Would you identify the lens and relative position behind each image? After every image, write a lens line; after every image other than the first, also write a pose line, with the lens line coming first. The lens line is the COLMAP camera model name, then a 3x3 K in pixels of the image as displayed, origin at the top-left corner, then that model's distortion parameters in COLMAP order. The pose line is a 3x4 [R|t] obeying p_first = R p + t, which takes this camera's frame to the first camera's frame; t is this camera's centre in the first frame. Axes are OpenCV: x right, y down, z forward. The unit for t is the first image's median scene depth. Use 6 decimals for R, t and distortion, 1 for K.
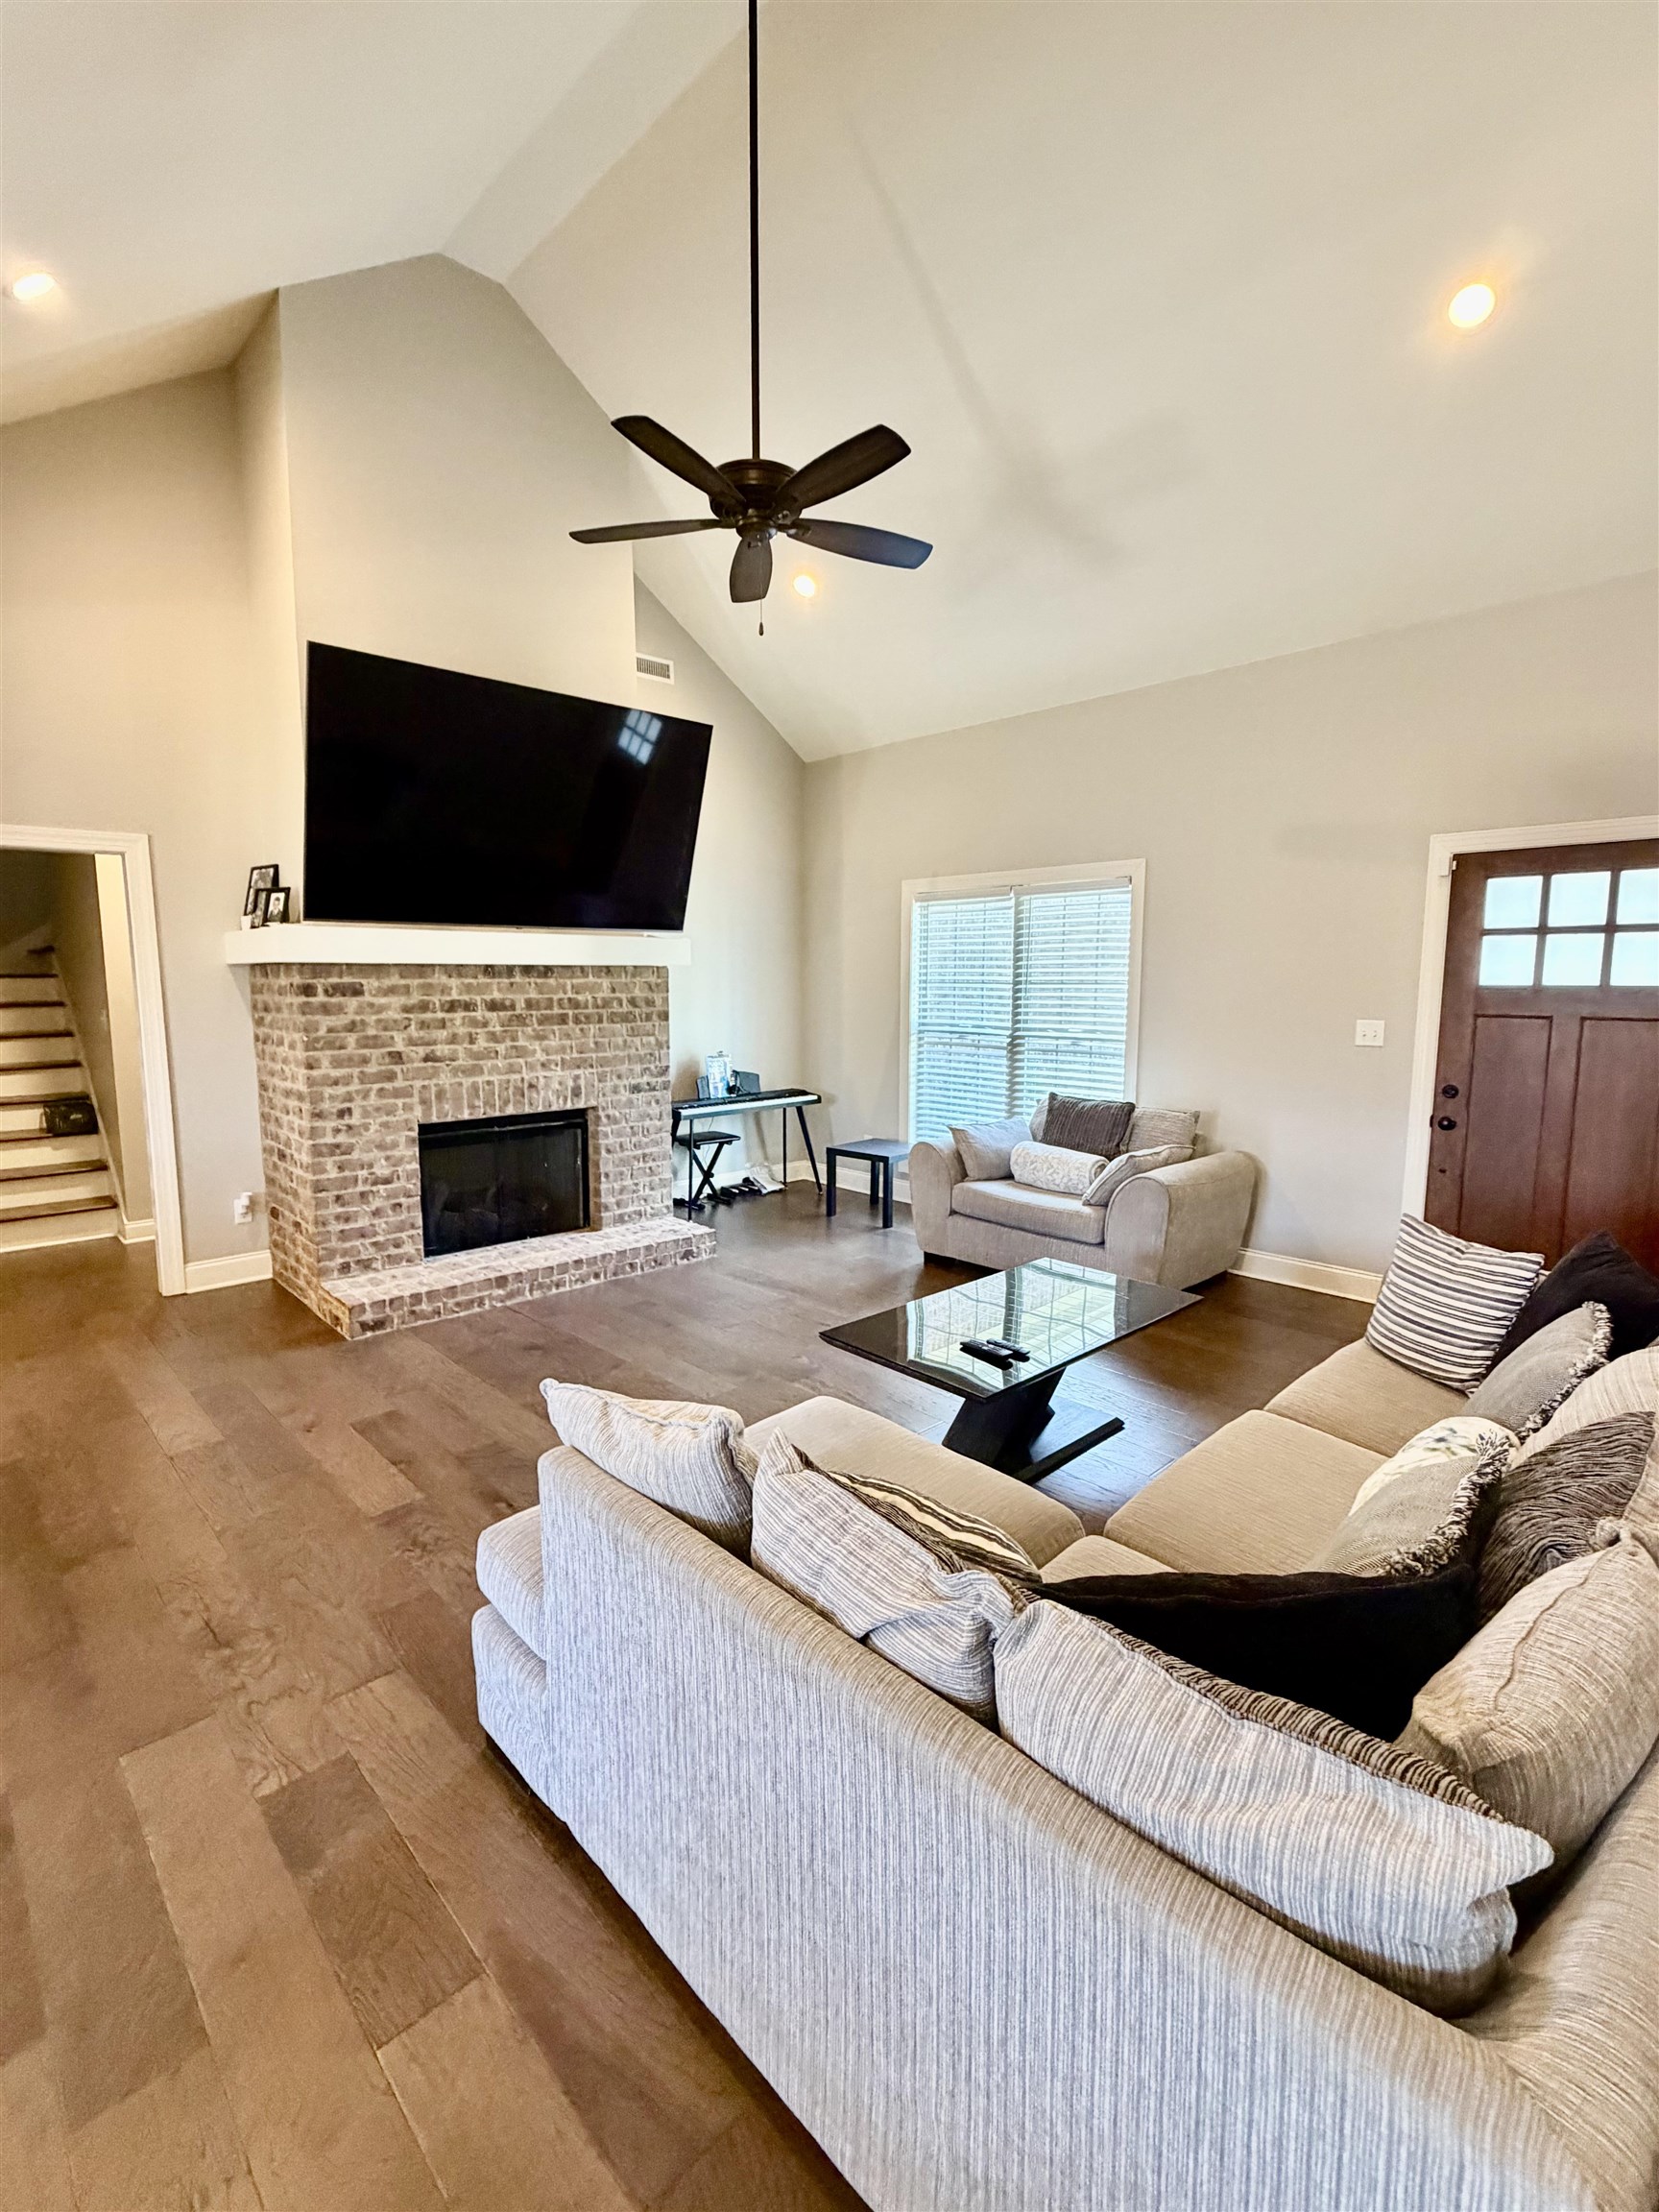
lens RADIAL K [[994.7, 0, 821.7], [0, 994.7, 1102.0], [0, 0, 1]] dist [0.002664, 0.000385]
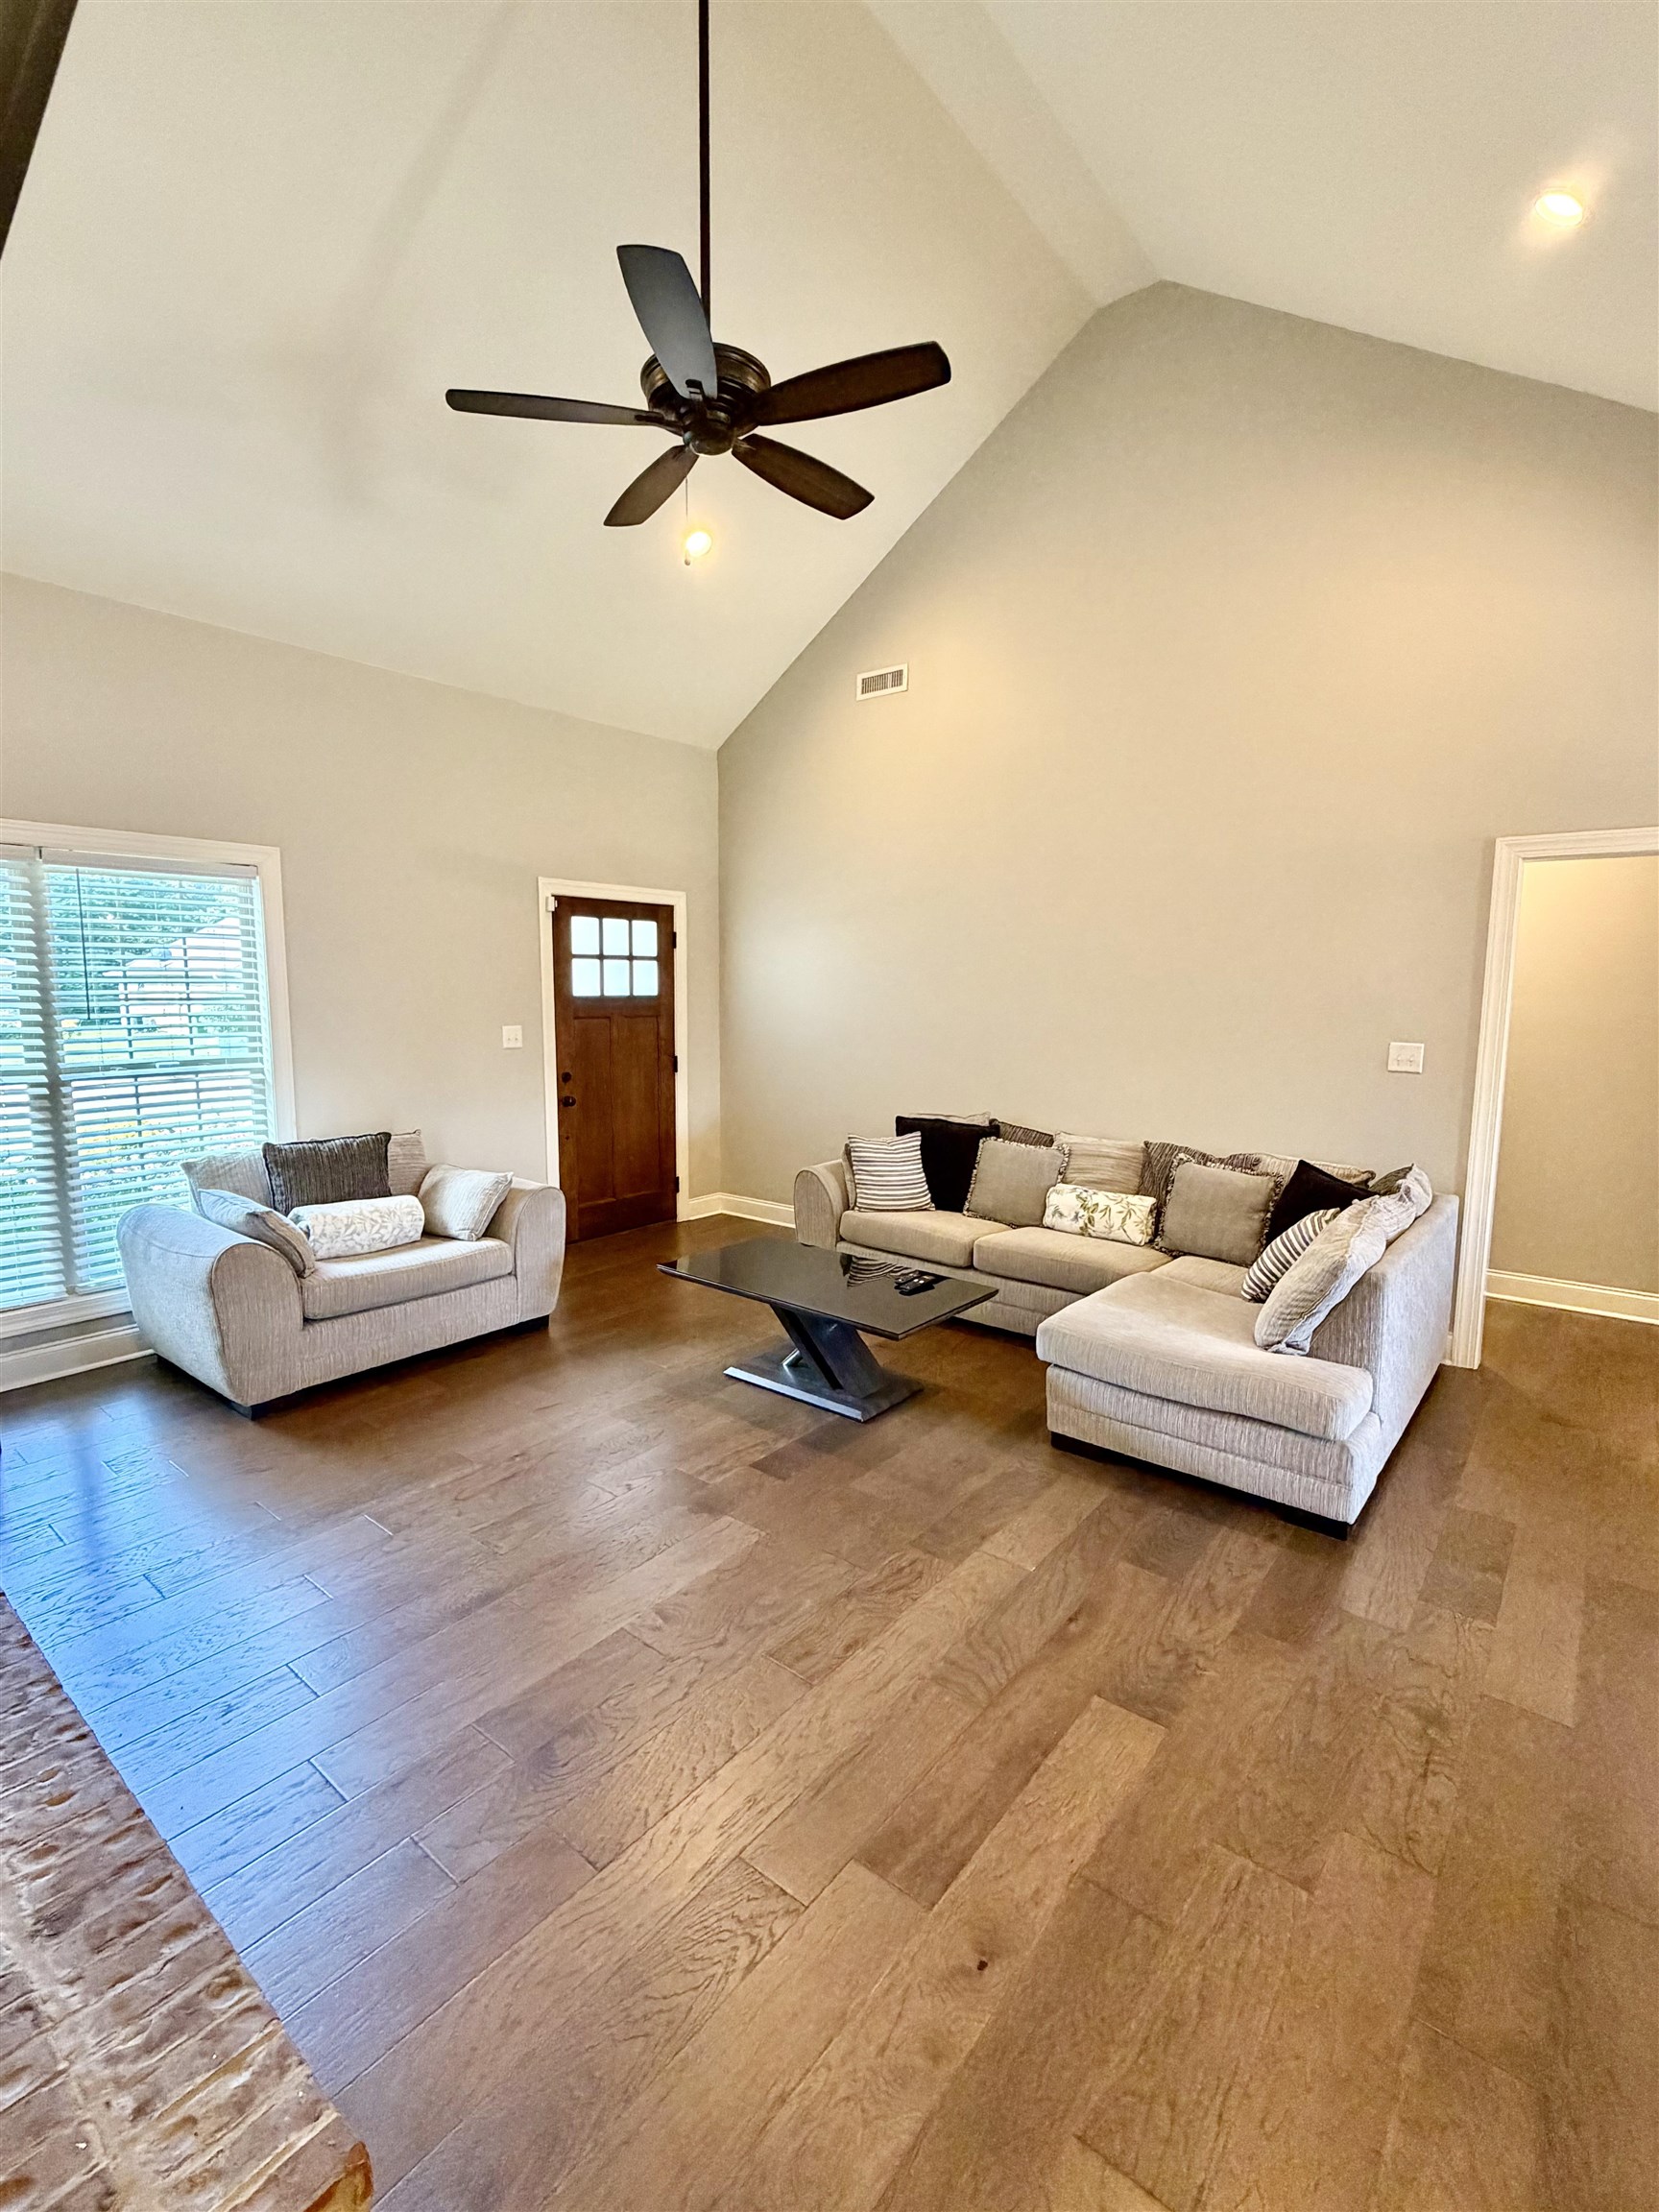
lens RADIAL K [[994.7, 0, 827.1], [0, 994.7, 1111.6], [0, 0, 1]] dist [0.002664, 0.000385]
pose [[-0.131236, -0.130453, 0.982730, -0.651209], [0.118341, 0.982154, 0.146180, -0.107440], [-0.984262, 0.135481, -0.113456, 0.755035]]
